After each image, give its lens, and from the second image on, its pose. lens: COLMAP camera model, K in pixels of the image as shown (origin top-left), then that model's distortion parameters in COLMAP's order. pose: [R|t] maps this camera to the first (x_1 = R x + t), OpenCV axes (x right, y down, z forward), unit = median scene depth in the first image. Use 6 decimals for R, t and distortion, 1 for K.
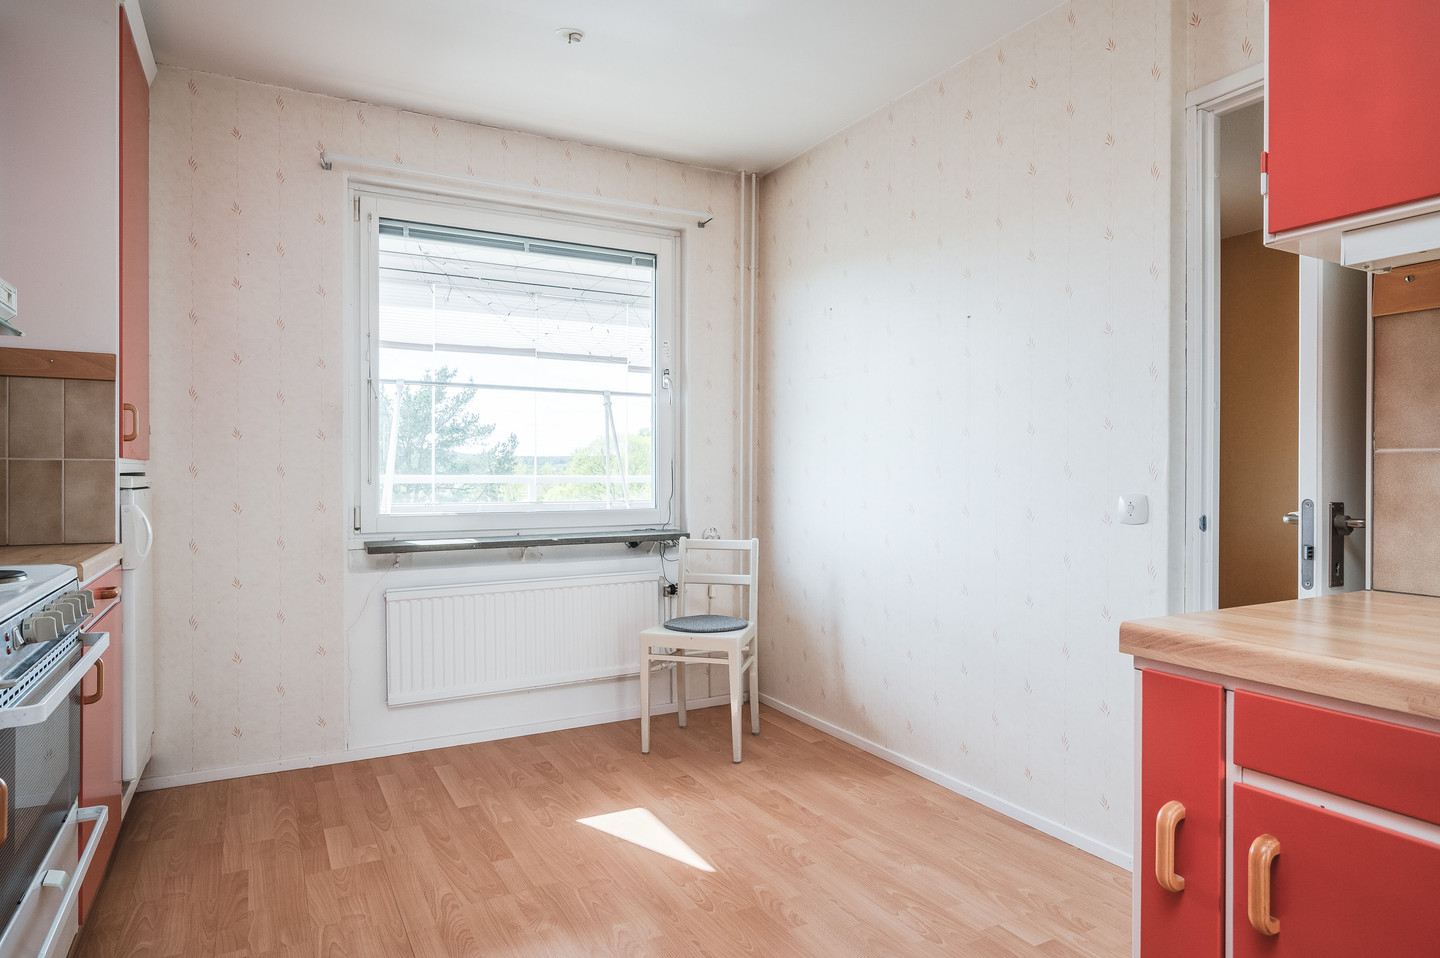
lens RADIAL K [[846.4, 0, 730.0], [0, 846.4, 477.9], [0, 0, 1]] dist [-0.001558, -0.000428]
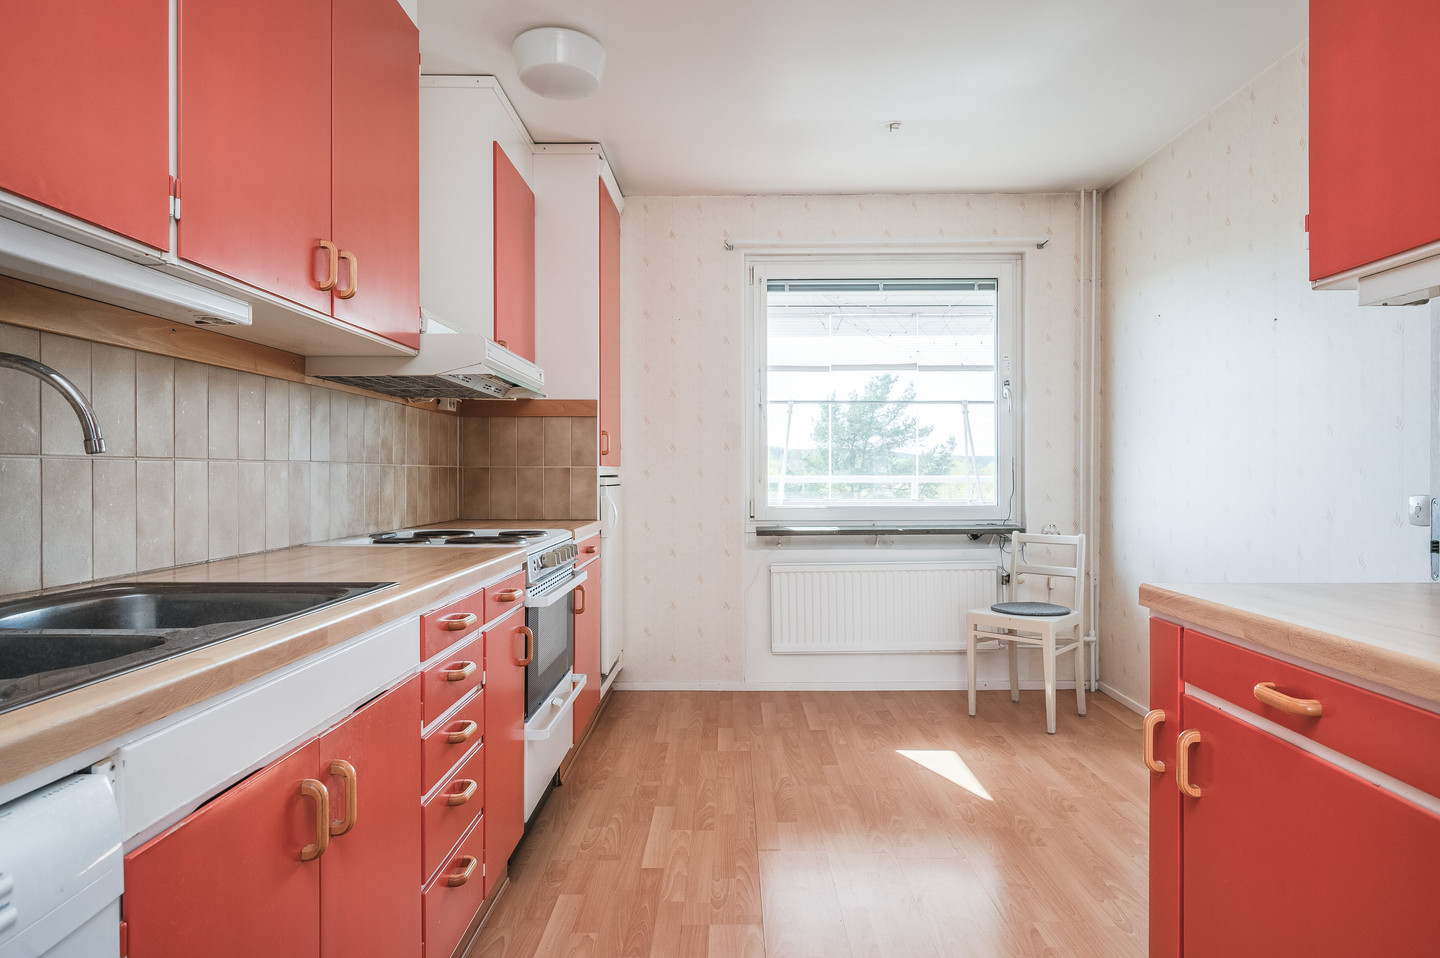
lens RADIAL K [[846.4, 0, 730.0], [0, 846.4, 477.9], [0, 0, 1]] dist [-0.001558, -0.000428]
pose [[0.872102, -0.000546, -0.489325, 0.191245], [0.000518, 1.000000, -0.000192, -0.000598], [0.489325, -0.000086, 0.872102, -0.185585]]
